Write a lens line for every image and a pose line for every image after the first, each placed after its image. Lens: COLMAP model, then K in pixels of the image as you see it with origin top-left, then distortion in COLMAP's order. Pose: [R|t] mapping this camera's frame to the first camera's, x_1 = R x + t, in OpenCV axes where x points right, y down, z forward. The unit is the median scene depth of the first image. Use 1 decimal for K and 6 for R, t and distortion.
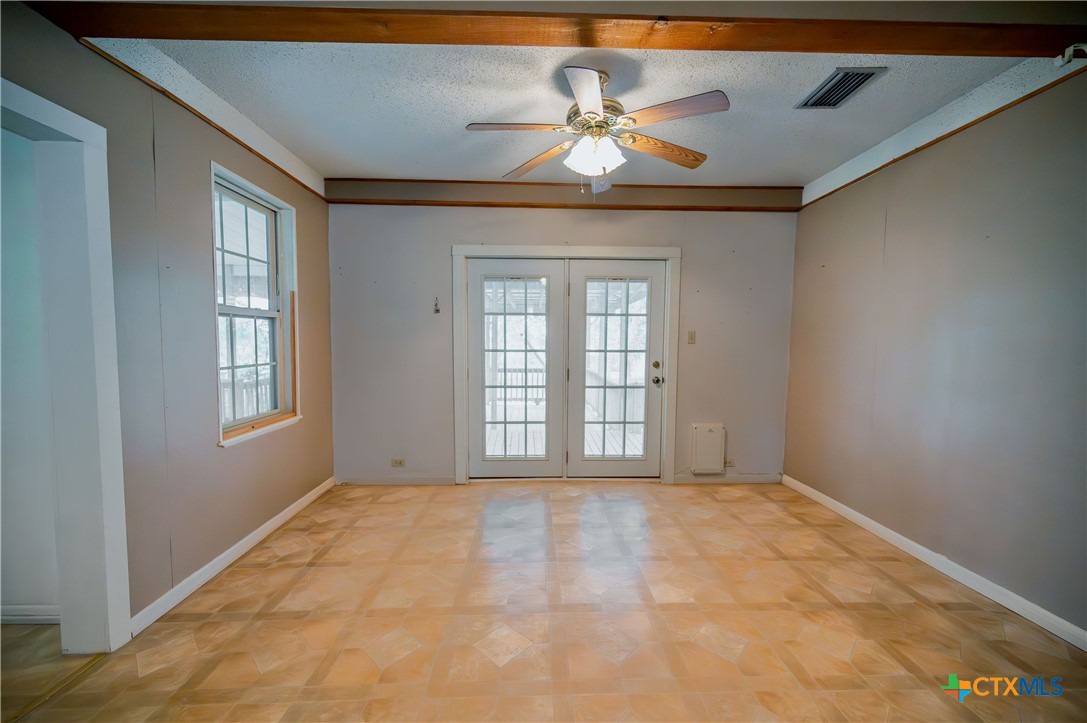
lens RADIAL K [[425.2, 0, 544.3], [0, 425.2, 369.1], [0, 0, 1]] dist [-0.002058, -0.000540]
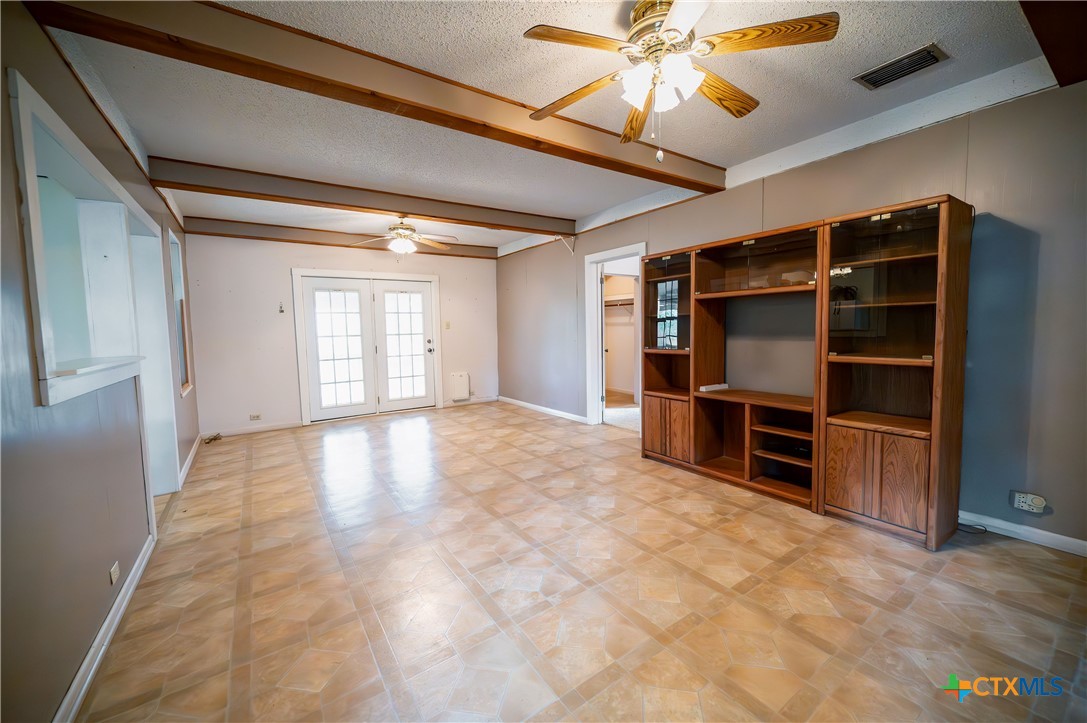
lens RADIAL K [[425.2, 0, 550.9], [0, 425.2, 360.7], [0, 0, 1]] dist [-0.002058, -0.000540]
pose [[0.835620, -0.066031, 0.545325, -0.281632], [0.060155, 0.997778, 0.028639, 0.049663], [-0.546004, 0.008873, 0.837735, -0.748783]]
